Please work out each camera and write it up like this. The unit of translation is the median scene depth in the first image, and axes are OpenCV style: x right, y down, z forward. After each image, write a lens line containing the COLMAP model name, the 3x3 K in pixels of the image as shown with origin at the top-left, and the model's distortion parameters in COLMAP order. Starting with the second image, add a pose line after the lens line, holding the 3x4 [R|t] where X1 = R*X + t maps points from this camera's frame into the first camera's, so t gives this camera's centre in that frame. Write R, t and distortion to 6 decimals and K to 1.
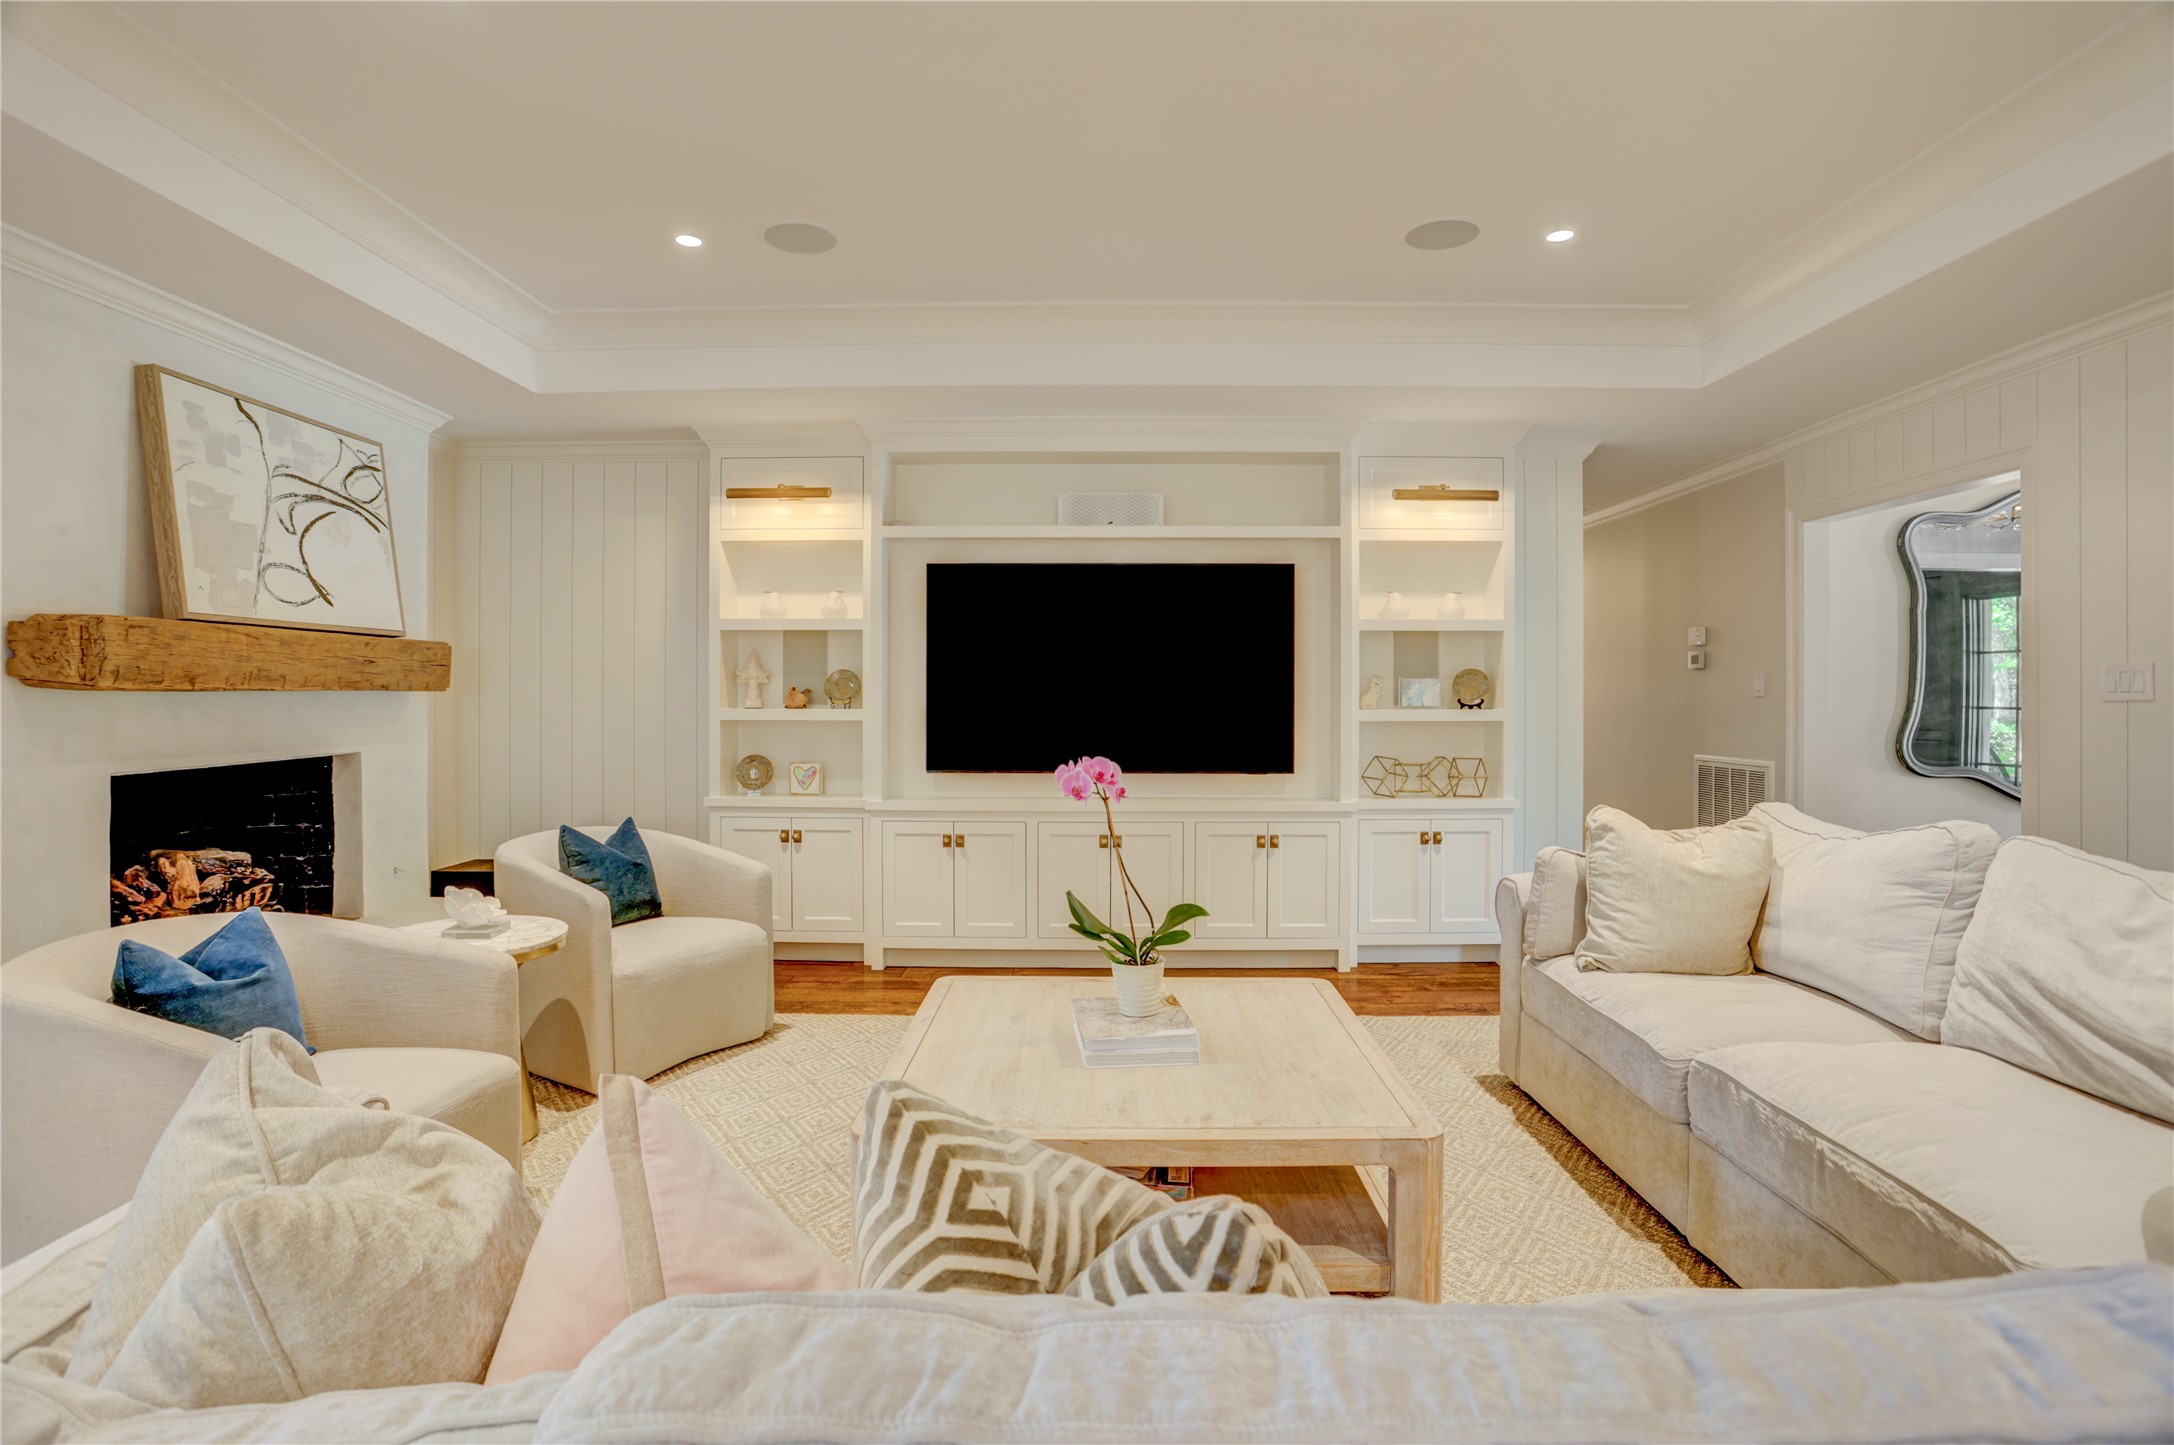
lens RADIAL K [[1071.7, 0, 1082.3], [0, 1071.7, 706.8], [0, 0, 1]] dist [-0.058541, 0.037683]
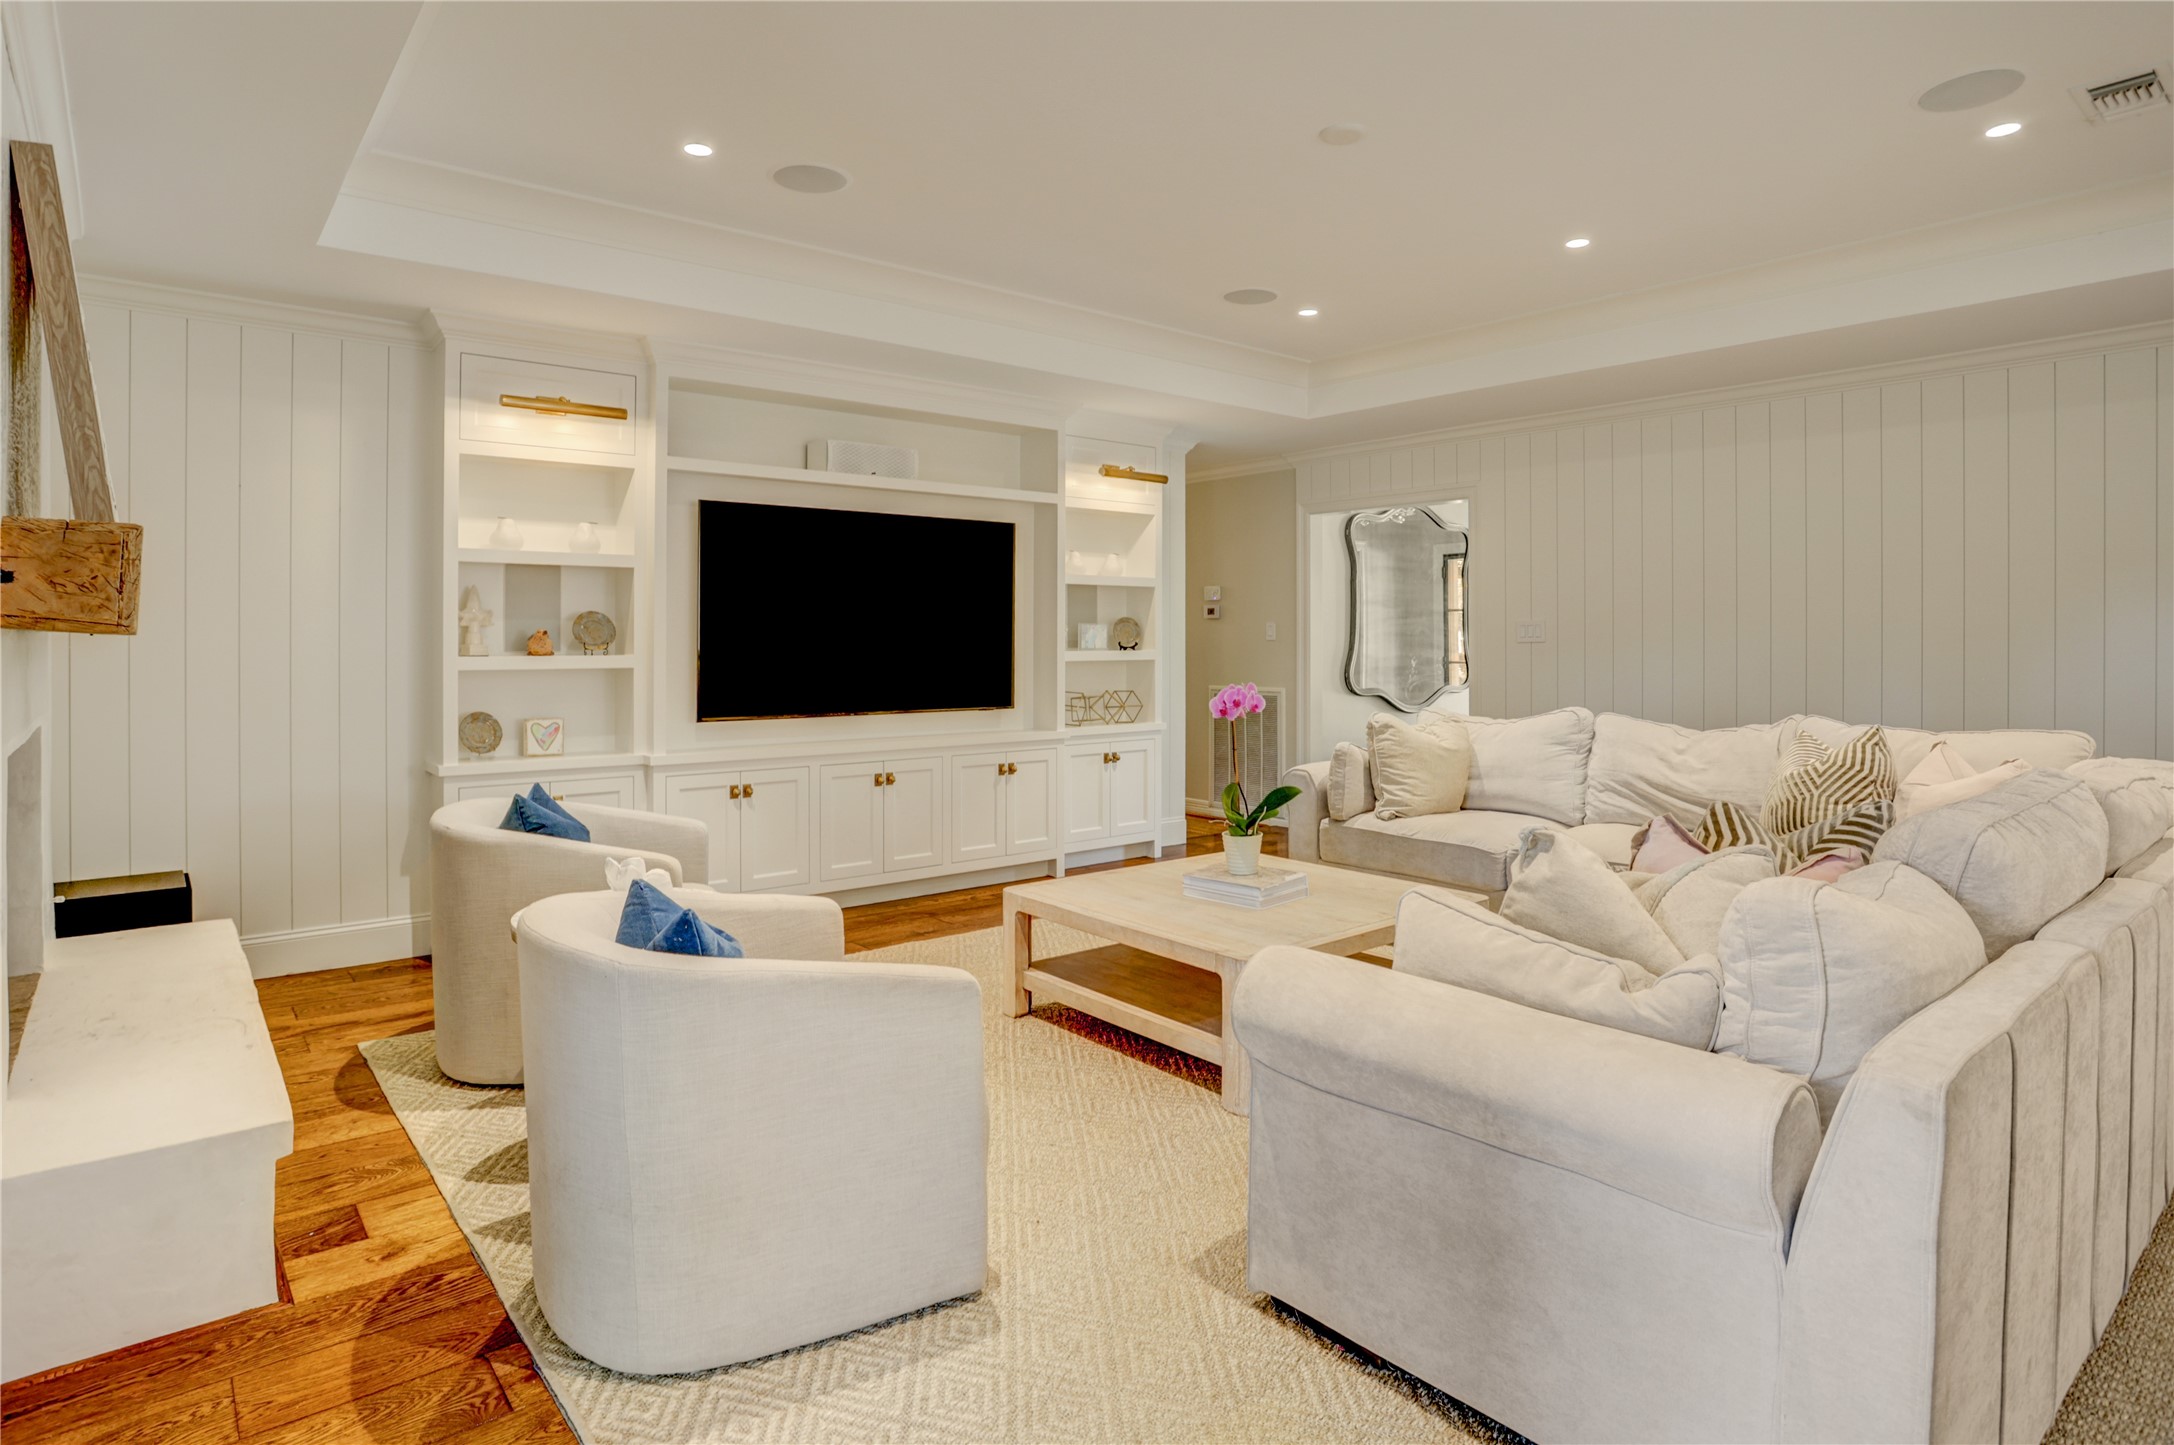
lens RADIAL K [[1198.1, 0, 1091.0], [0, 1198.1, 651.9], [0, 0, 1]] dist [-0.036074, 0.000058]
pose [[0.760157, -0.008274, 0.649687, -0.573208], [0.008510, 0.999960, 0.002778, -0.000191], [-0.649684, 0.003418, 0.760197, -0.017635]]
